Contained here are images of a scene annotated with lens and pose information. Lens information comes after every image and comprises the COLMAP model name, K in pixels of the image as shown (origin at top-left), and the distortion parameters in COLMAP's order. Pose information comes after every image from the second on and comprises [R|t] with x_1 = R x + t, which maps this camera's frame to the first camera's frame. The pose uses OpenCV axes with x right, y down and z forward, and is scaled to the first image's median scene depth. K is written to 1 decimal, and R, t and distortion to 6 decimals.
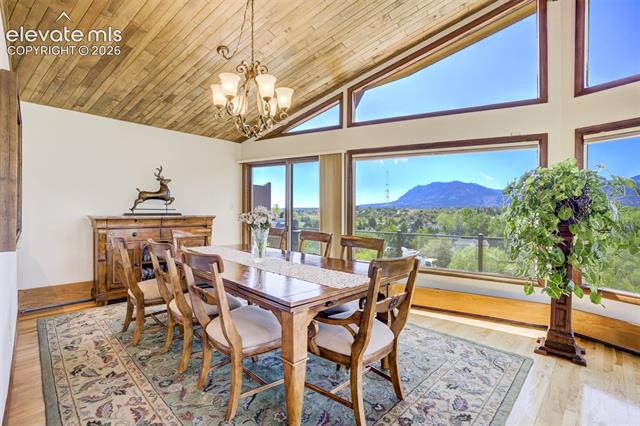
lens RADIAL K [[302.8, 0, 314.0], [0, 302.8, 208.8], [0, 0, 1]] dist [-0.066521, 0.027912]
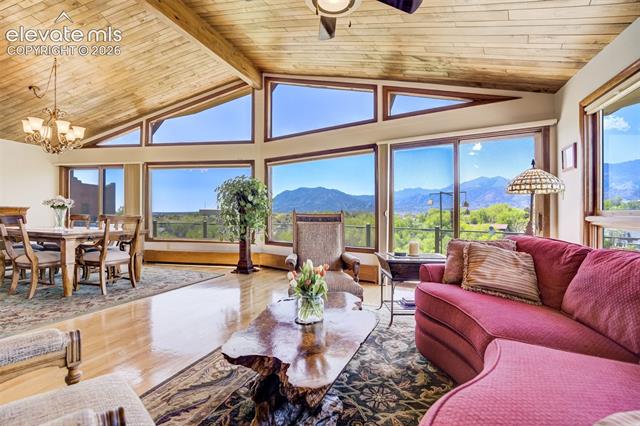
lens RADIAL K [[302.8, 0, 314.0], [0, 302.8, 208.8], [0, 0, 1]] dist [-0.066521, 0.027912]
pose [[0.907625, 0.000643, 0.419780, 0.256940], [0.005135, 0.999907, -0.012634, 0.053866], [-0.419749, 0.013622, 0.907538, -0.648095]]
